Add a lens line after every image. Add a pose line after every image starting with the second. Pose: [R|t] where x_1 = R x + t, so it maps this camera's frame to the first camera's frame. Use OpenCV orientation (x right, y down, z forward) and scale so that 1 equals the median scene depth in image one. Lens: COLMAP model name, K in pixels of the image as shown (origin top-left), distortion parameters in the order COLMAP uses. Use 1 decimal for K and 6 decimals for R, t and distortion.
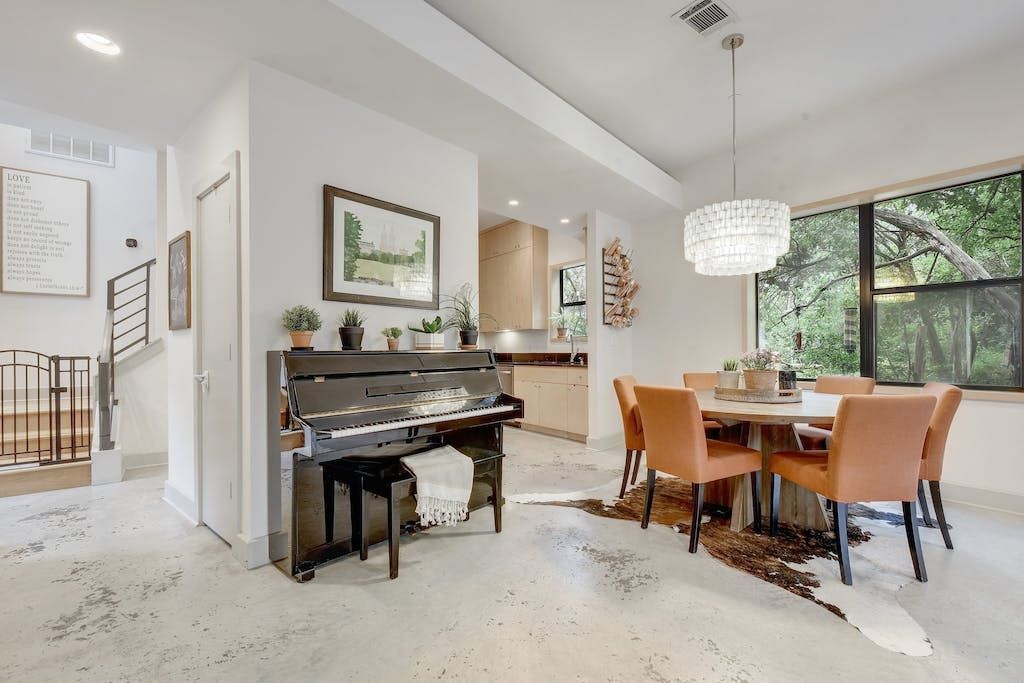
lens RADIAL K [[428.4, 0, 508.0], [0, 428.4, 349.0], [0, 0, 1]] dist [0.003165, 0.000098]
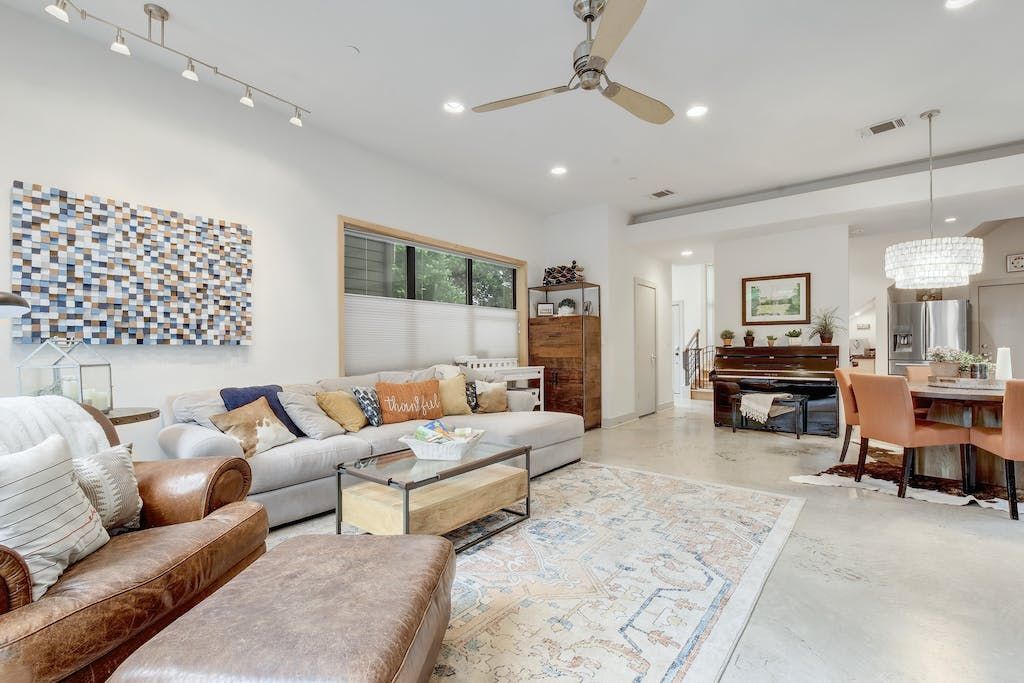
lens RADIAL K [[472.8, 0, 508.9], [0, 472.8, 345.6], [0, 0, 1]] dist [-0.000715, -0.000243]
pose [[0.066912, -0.002243, -0.997756, 2.196711], [0.003811, 0.999991, -0.001992, -0.000424], [0.997752, -0.003669, 0.066920, -0.511506]]
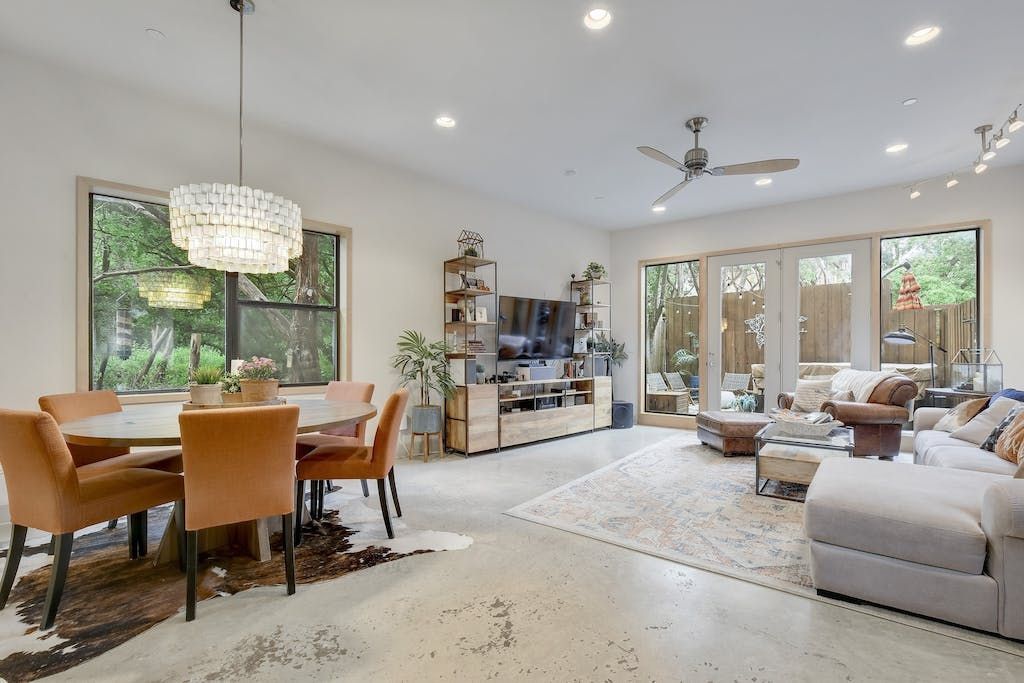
lens RADIAL K [[472.8, 0, 507.6], [0, 472.8, 357.6], [0, 0, 1]] dist [-0.000715, -0.000243]
pose [[-0.089934, -0.002643, 0.995944, -0.459446], [0.001666, 0.999995, 0.002804, 0.000514], [-0.995946, 0.001911, -0.089929, 0.546819]]
